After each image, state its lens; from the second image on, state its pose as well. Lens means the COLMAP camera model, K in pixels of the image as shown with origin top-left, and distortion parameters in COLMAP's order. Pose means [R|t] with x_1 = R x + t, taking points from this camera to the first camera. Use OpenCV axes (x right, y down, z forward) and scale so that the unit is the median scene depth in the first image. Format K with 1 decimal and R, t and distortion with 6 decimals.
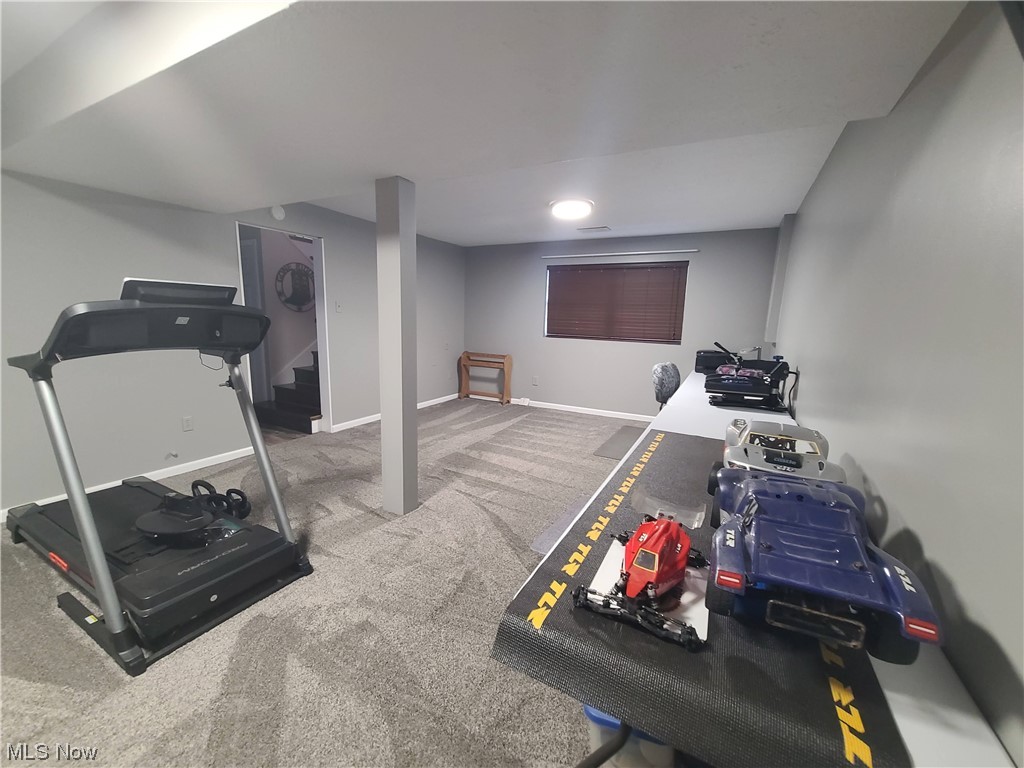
lens RADIAL K [[412.2, 0, 510.2], [0, 412.2, 385.9], [0, 0, 1]] dist [0.000479, 0.000011]
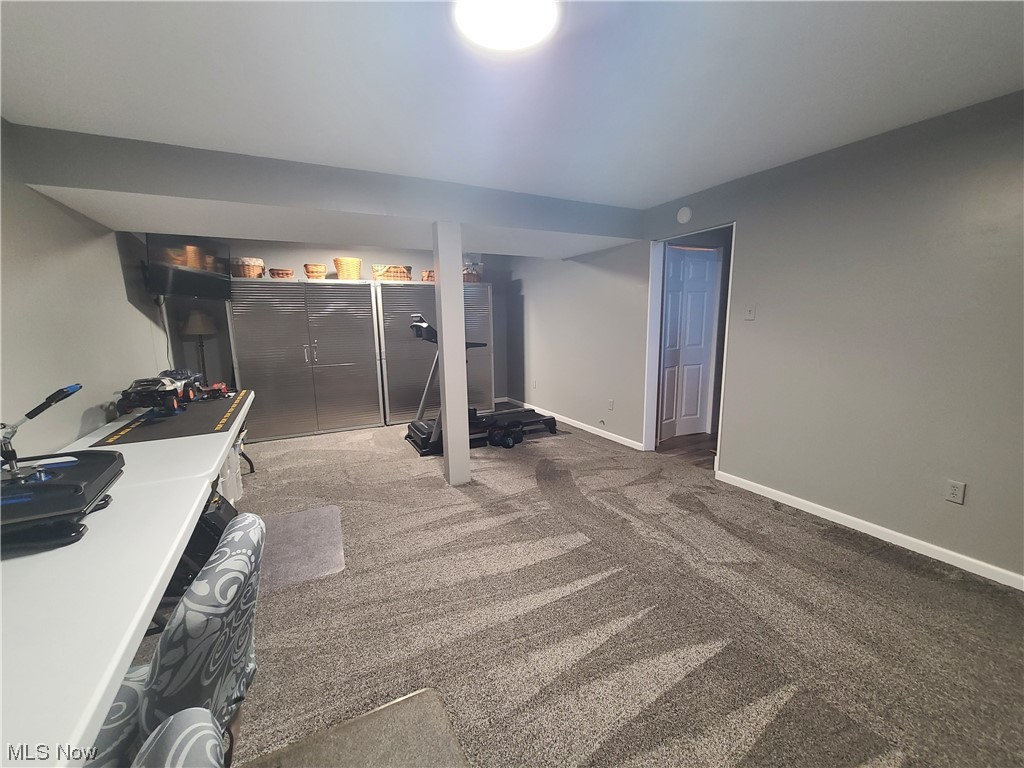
lens RADIAL K [[412.2, 0, 511.4], [0, 412.2, 388.0], [0, 0, 1]] dist [0.000479, 0.000011]
pose [[-0.562934, 0.116281, -0.818281, 0.492579], [-0.133126, 0.964369, 0.228625, -0.218433], [0.815710, 0.237635, -0.527397, 1.328346]]
